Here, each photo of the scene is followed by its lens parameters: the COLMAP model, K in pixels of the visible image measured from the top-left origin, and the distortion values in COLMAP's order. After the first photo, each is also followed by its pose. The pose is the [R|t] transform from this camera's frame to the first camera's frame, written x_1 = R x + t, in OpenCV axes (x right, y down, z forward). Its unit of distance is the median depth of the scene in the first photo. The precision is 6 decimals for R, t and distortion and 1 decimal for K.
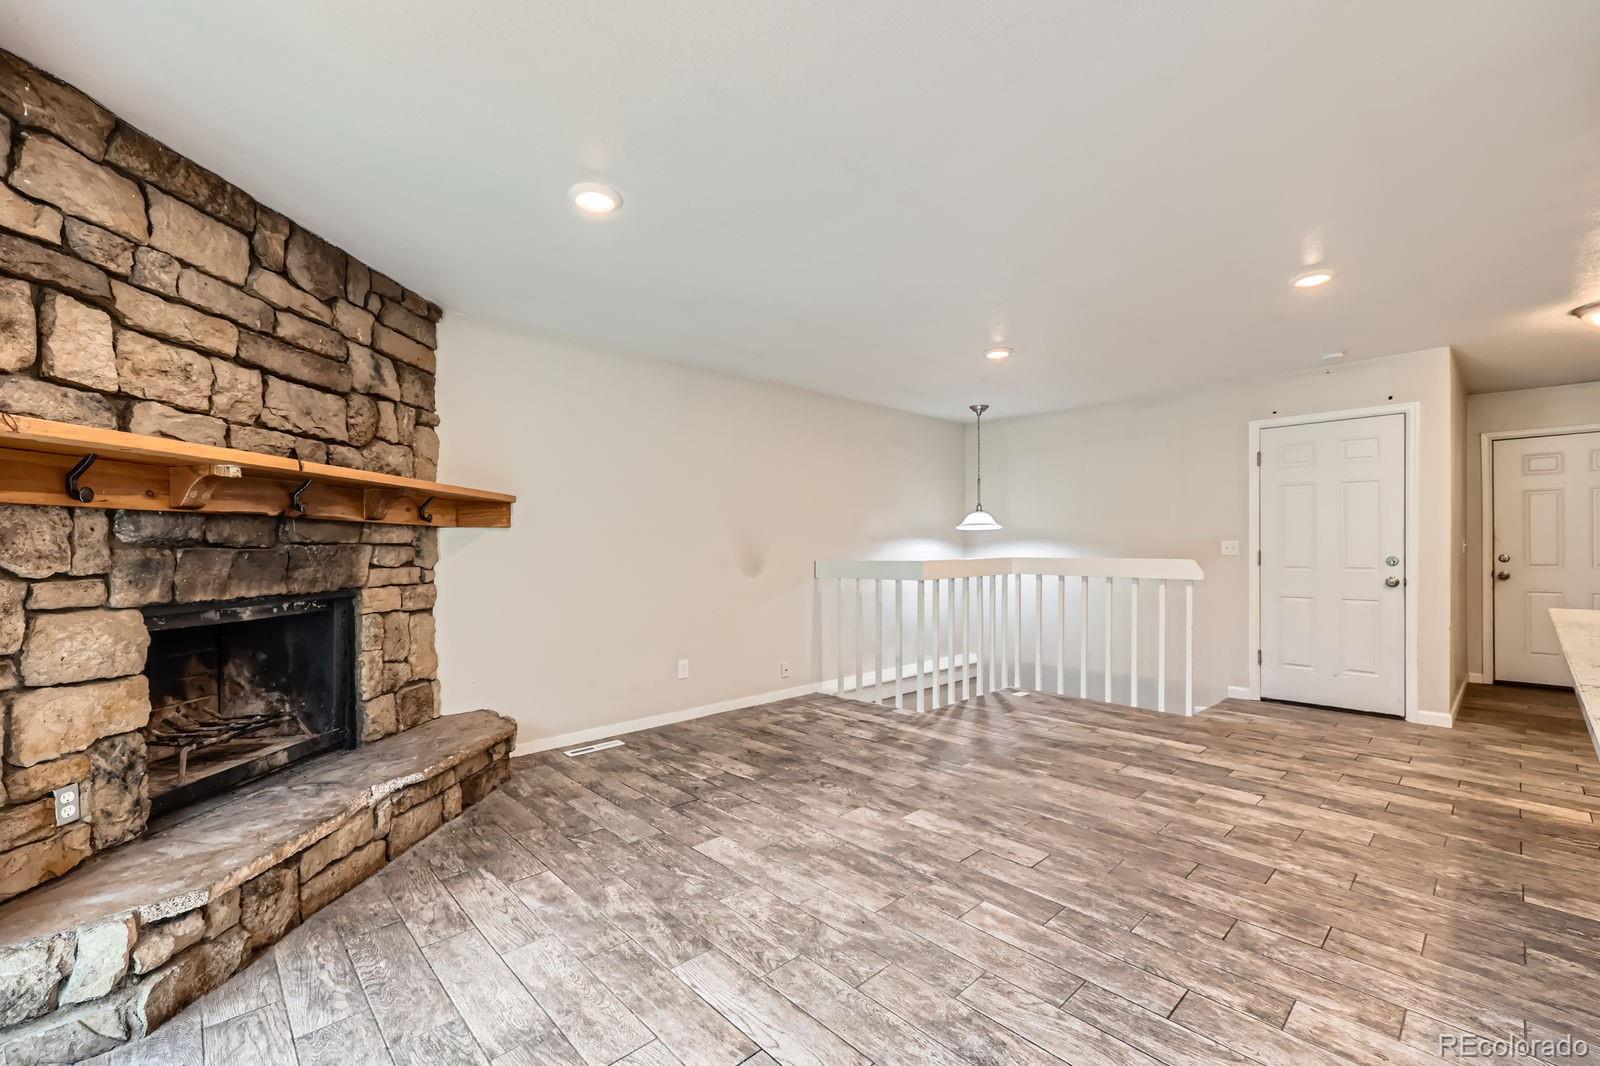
lens RADIAL K [[665.1, 0, 813.8], [0, 665.1, 549.3], [0, 0, 1]] dist [0.002720, 0.000197]
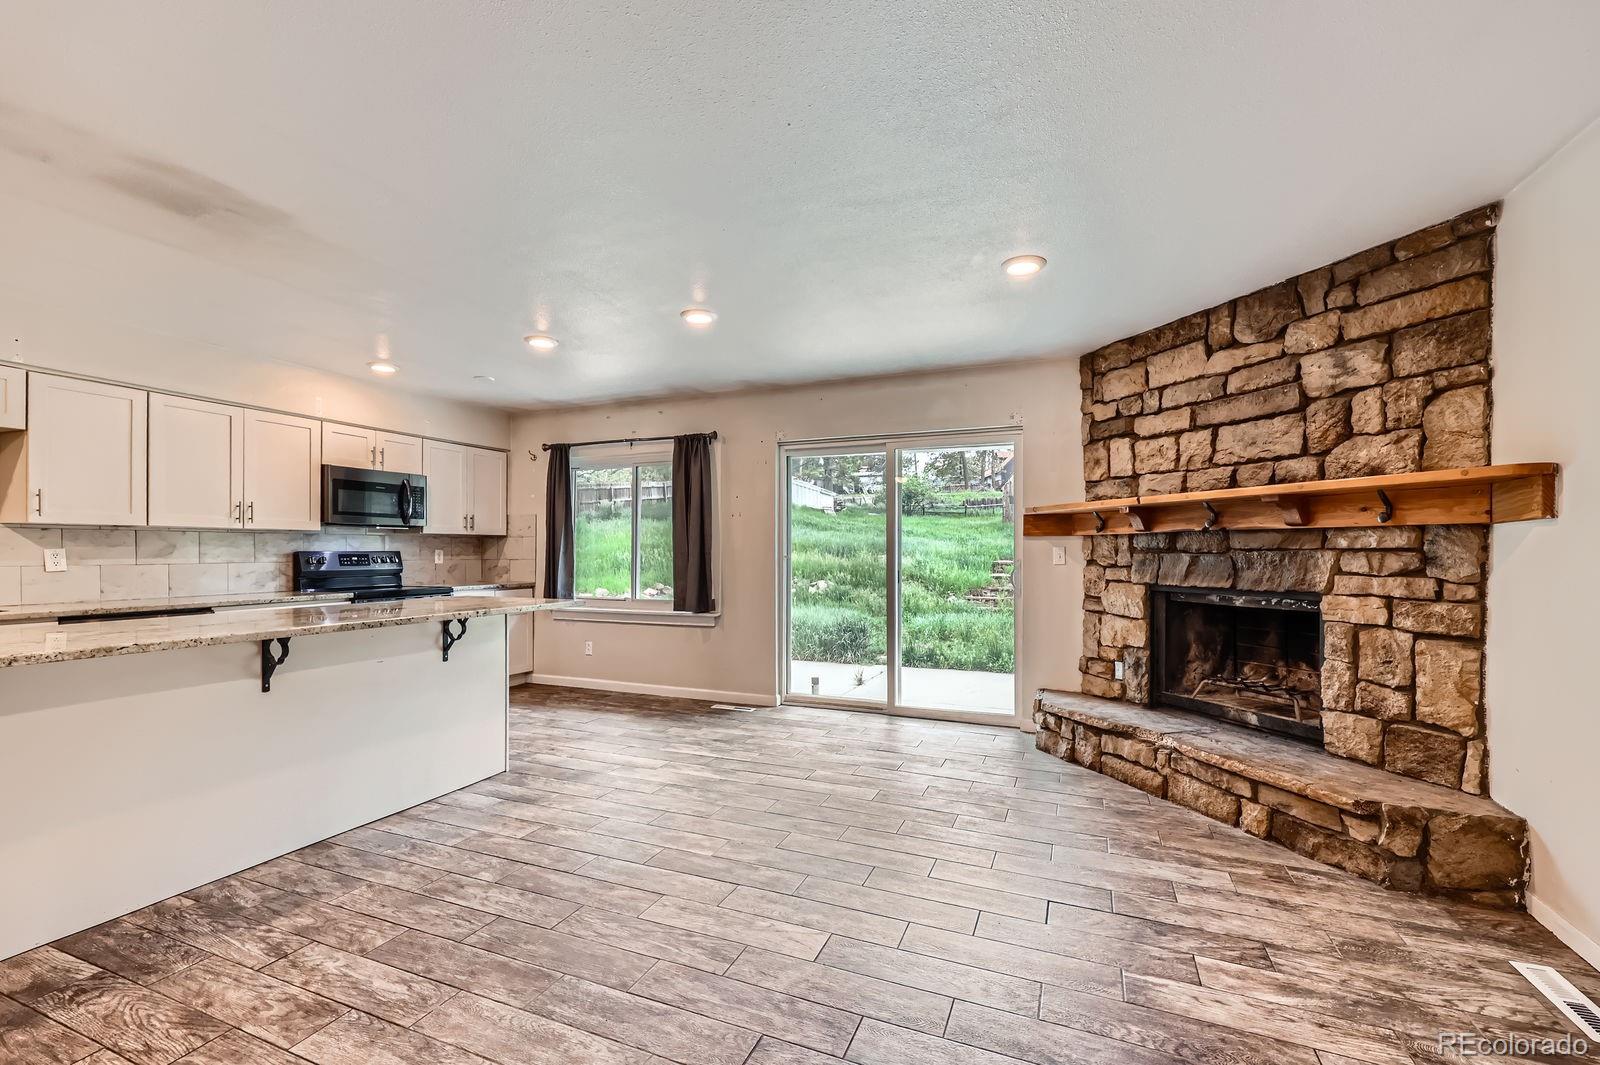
lens RADIAL K [[665.6, 0, 811.8], [0, 665.6, 555.4], [0, 0, 1]] dist [0.000961, 0.000055]
pose [[-0.910616, 0.006426, -0.413204, 0.483854], [0.002559, 0.999948, 0.009911, -0.012517], [0.413246, 0.007968, -0.910584, 1.792289]]
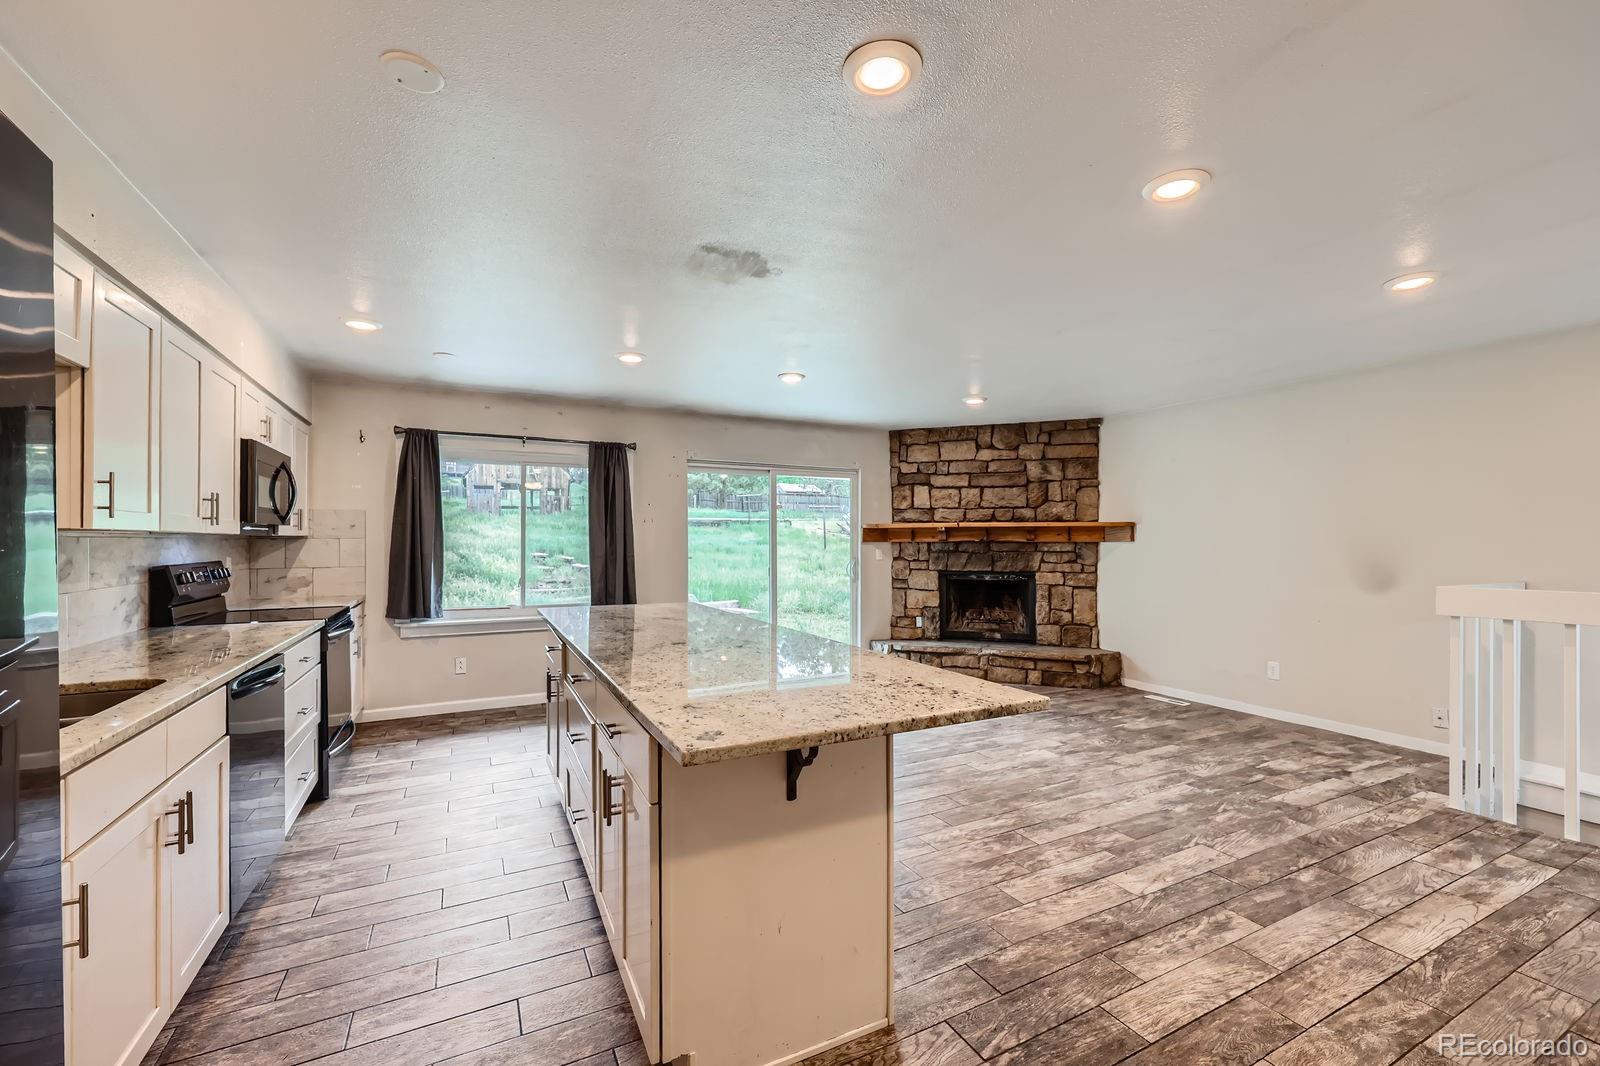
lens RADIAL K [[658.1, 0, 804.6], [0, 658.1, 542.5], [0, 0, 1]] dist [0.000453, -0.000082]
pose [[-0.278910, 0.005896, -0.960299, 1.793137], [-0.001085, 0.999979, 0.006455, -0.057255], [0.960317, 0.002842, -0.278898, 0.984381]]
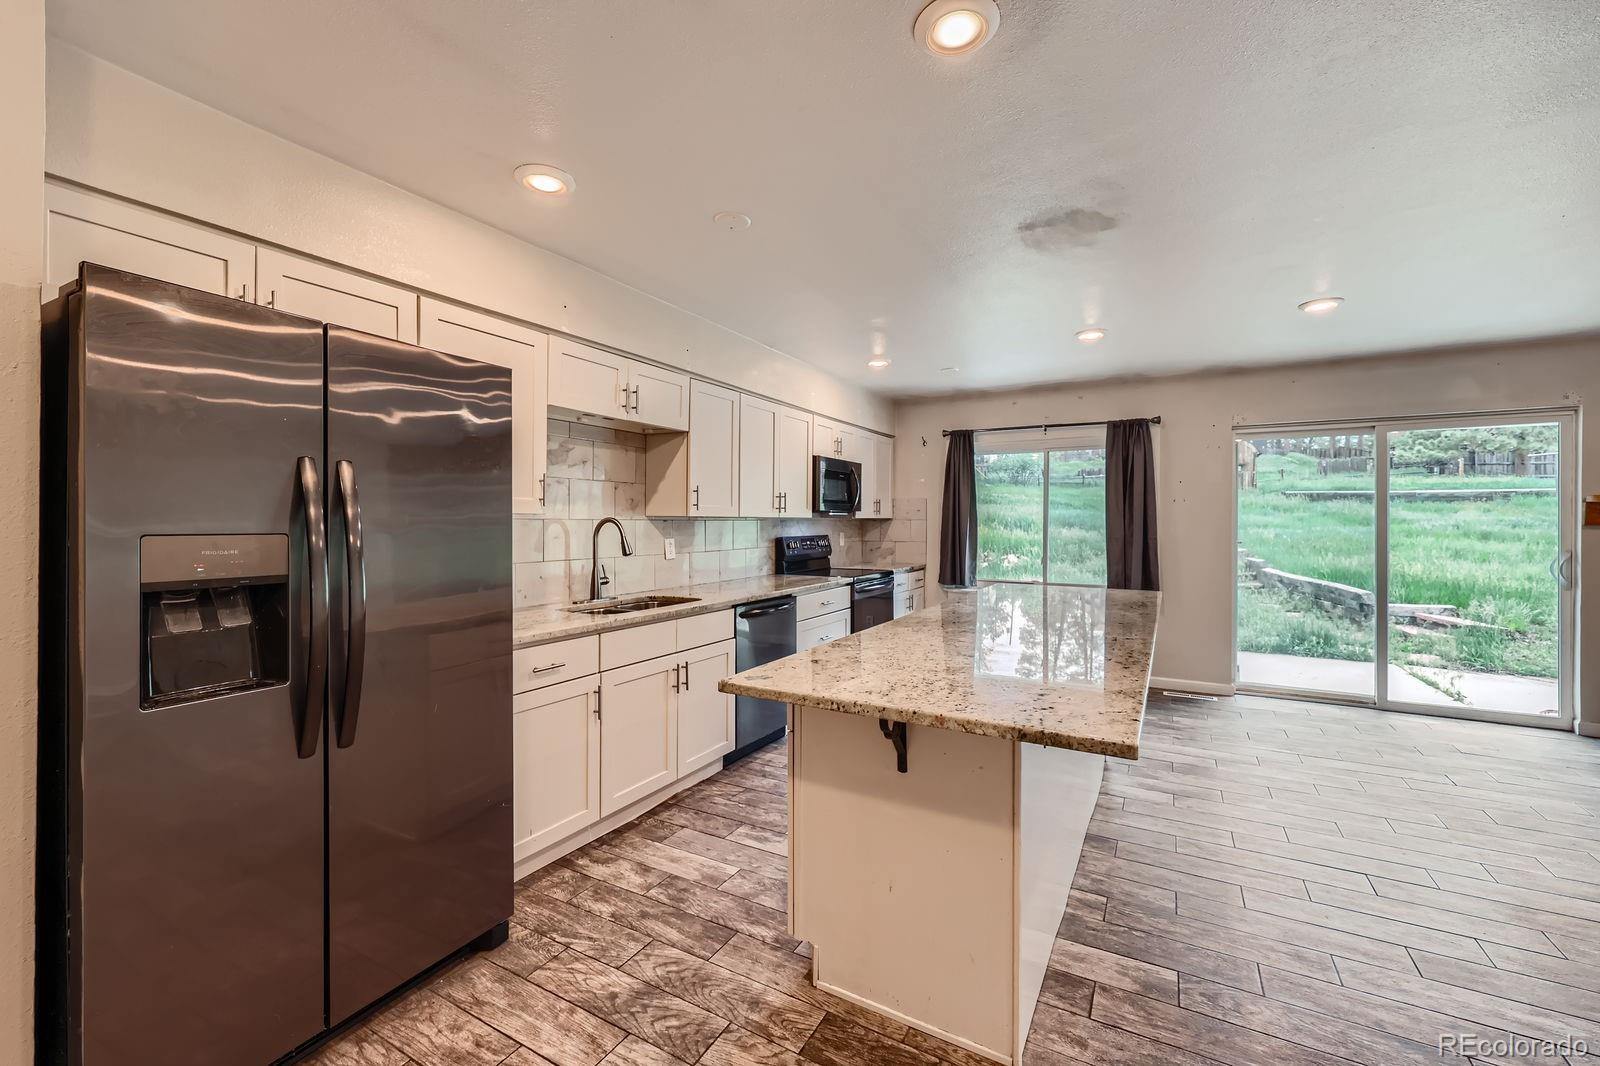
lens RADIAL K [[643.9, 0, 808.2], [0, 643.9, 523.8], [0, 0, 1]] dist [-0.001347, -0.000279]
pose [[-0.954262, 0.004249, -0.298940, 1.479812], [0.002000, 0.999967, 0.007828, -0.060841], [0.298964, 0.006873, -0.954240, 1.378358]]
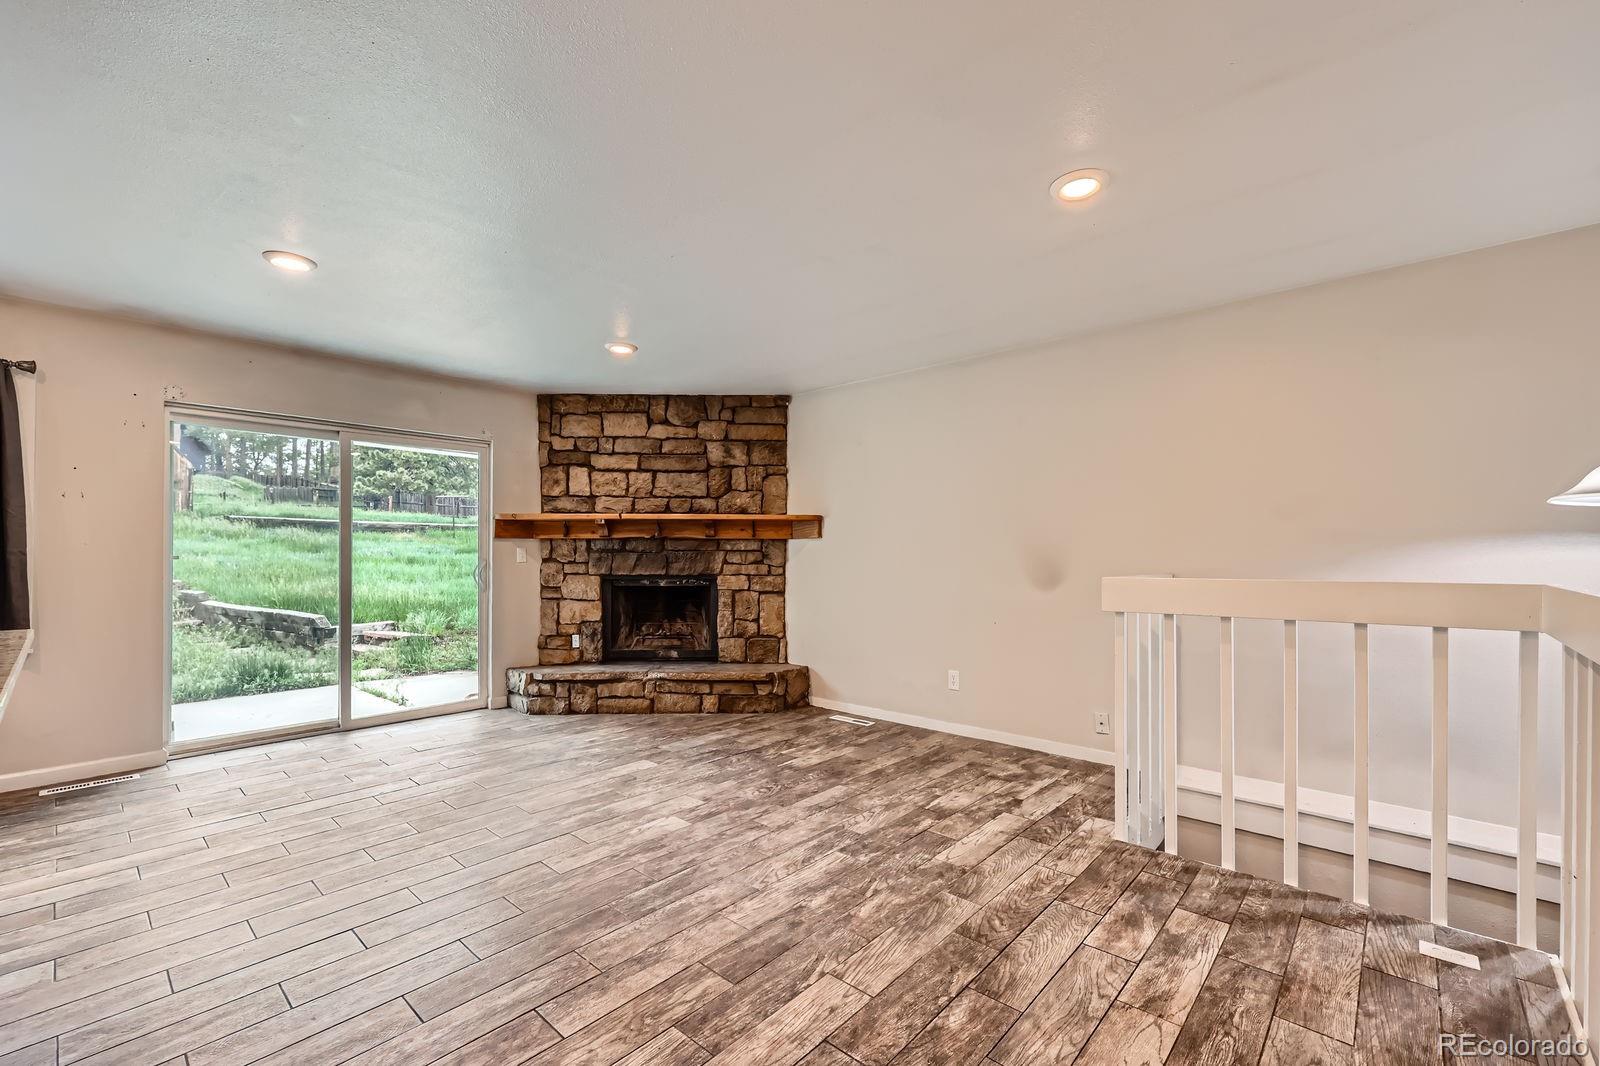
lens RADIAL K [[670.2, 0, 801.8], [0, 670.2, 548.7], [0, 0, 1]] dist [0.001083, -0.000019]
pose [[0.079435, -0.003194, -0.996835, 1.298572], [-0.003315, 0.999988, -0.003468, -0.008506], [0.996835, 0.003580, 0.079424, 1.219629]]
